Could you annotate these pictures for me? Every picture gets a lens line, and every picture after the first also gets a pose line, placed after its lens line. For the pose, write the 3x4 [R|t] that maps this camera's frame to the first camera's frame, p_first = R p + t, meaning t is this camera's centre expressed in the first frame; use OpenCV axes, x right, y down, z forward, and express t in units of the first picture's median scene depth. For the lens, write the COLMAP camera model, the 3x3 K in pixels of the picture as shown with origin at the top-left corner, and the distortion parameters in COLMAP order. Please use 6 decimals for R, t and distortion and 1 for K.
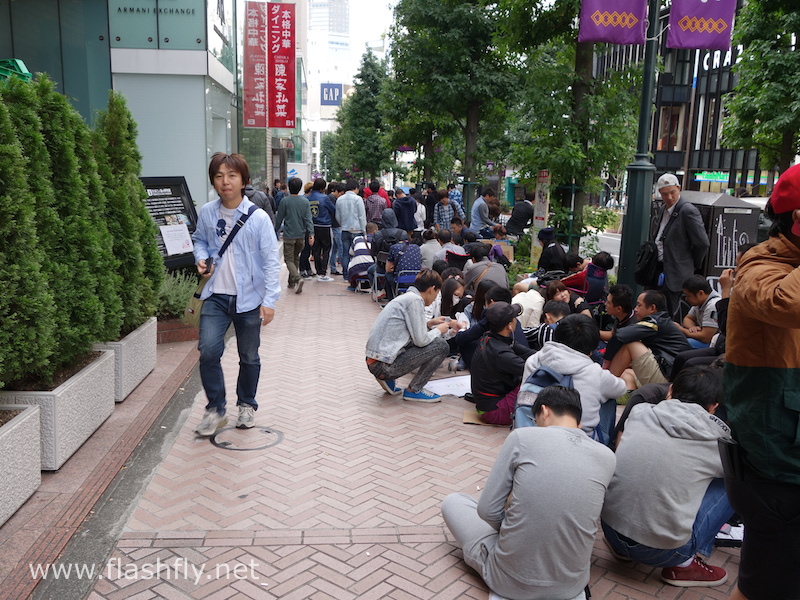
lens RADIAL K [[707.9, 0, 399.2], [0, 707.9, 298.6], [0, 0, 1]] dist [-0.002149, -0.000830]
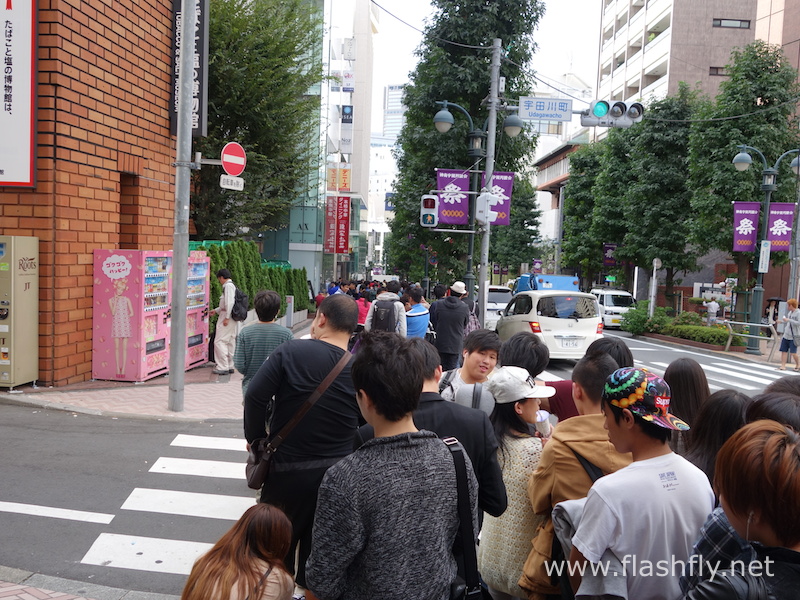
lens RADIAL K [[707.9, 0, 399.2], [0, 707.9, 298.6], [0, 0, 1]] dist [-0.002149, -0.000830]
pose [[0.995129, 0.020462, -0.096434, 0.207571], [-0.032541, 0.991572, -0.125405, 0.147284], [0.093055, 0.127932, 0.987408, -1.031835]]
